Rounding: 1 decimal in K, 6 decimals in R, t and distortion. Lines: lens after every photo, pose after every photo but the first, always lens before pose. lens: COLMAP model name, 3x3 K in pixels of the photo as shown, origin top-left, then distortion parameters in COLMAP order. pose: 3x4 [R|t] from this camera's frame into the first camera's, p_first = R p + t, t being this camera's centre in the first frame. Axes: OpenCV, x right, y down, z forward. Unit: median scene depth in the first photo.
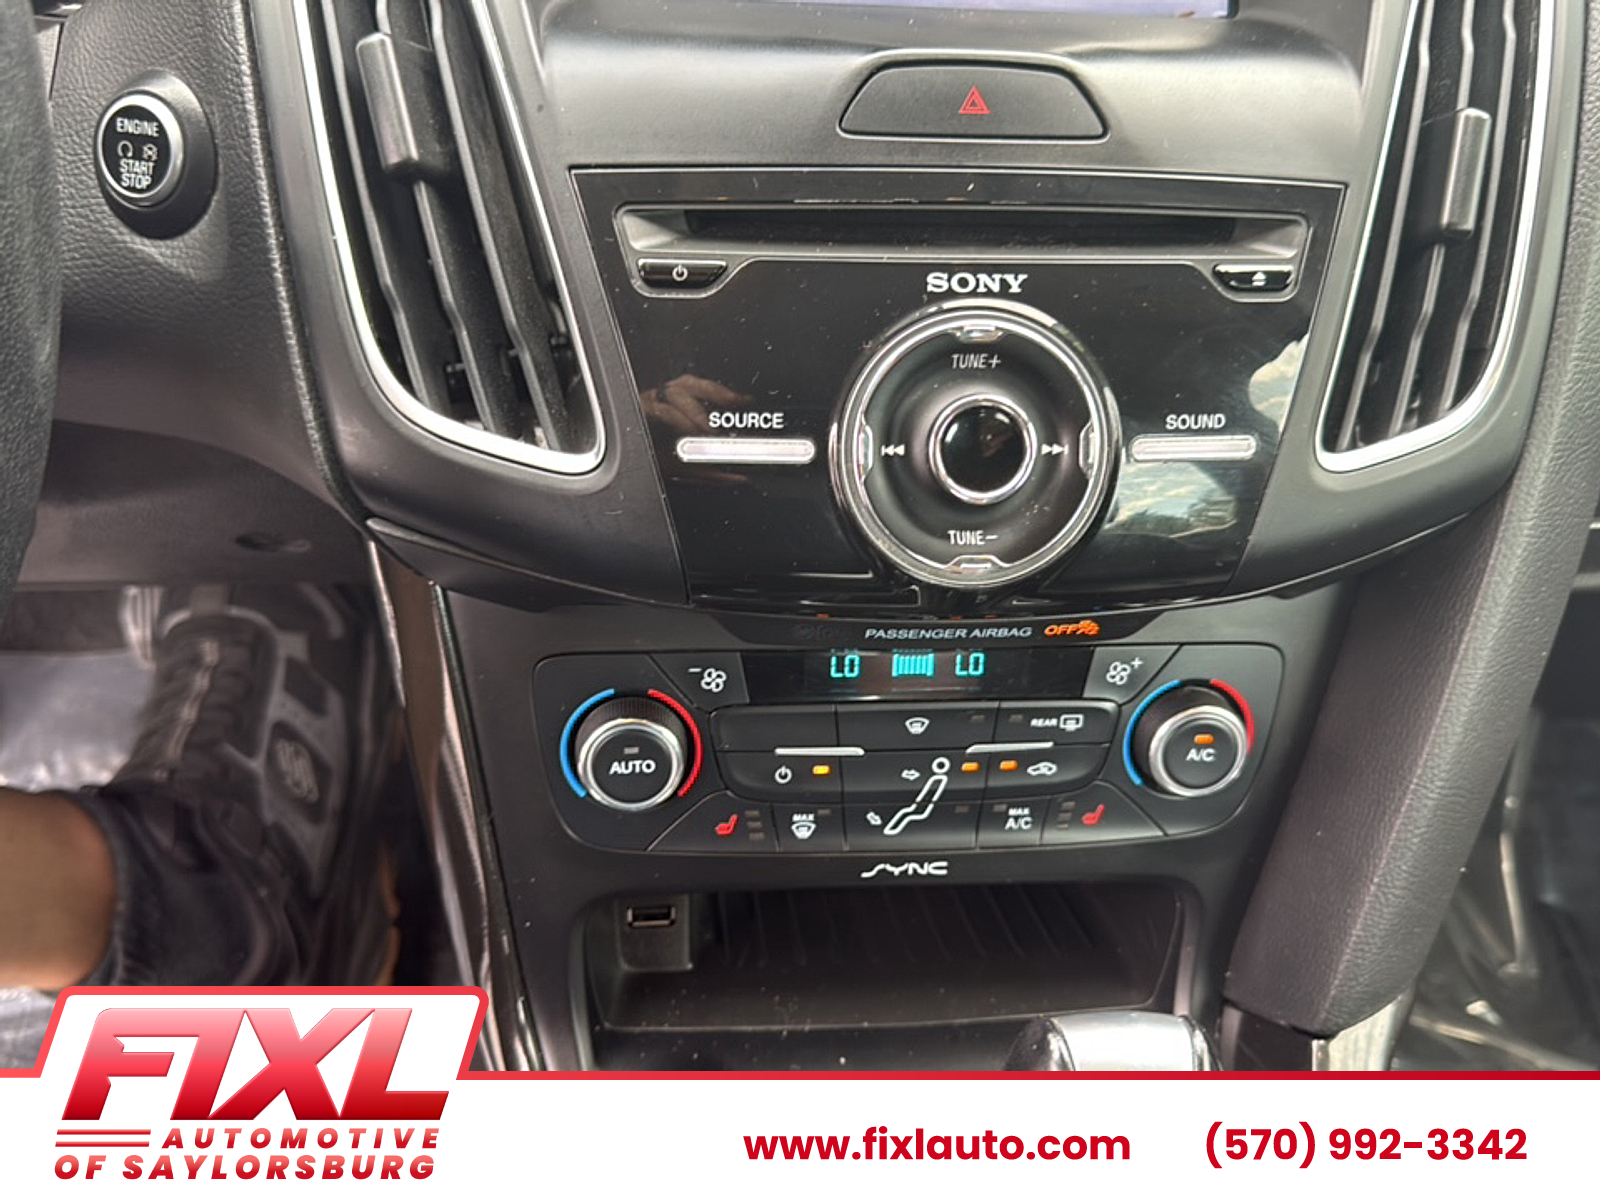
lens RADIAL K [[1498.8, 0, 800.0], [0, 1498.8, 600.0], [0, 0, 1]] dist [0.061978, -0.172147]
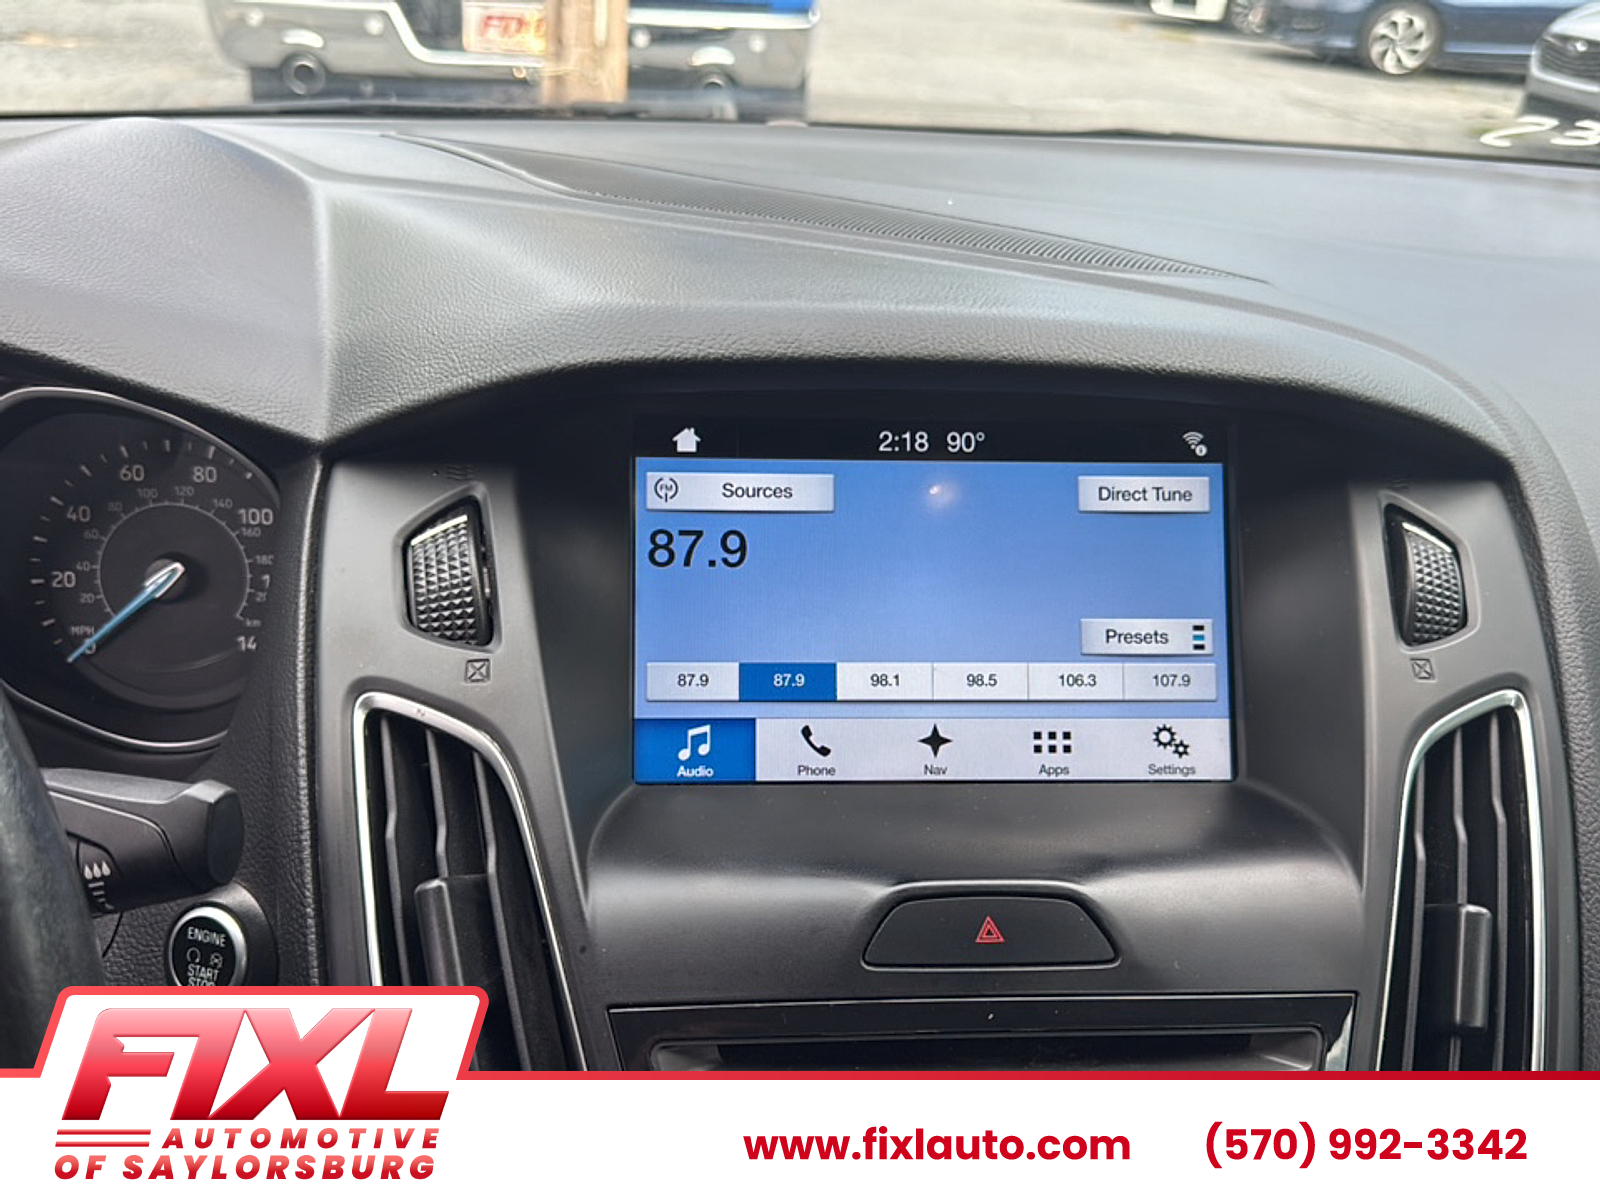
lens RADIAL K [[1463.5, 0, 802.4], [0, 1463.5, 601.1], [0, 0, 1]] dist [0.194002, -0.505889]
pose [[0.999406, -0.017719, -0.029544, 0.016541], [0.008993, 0.962041, -0.272755, -0.245248], [0.033256, 0.272328, 0.961630, -0.064985]]
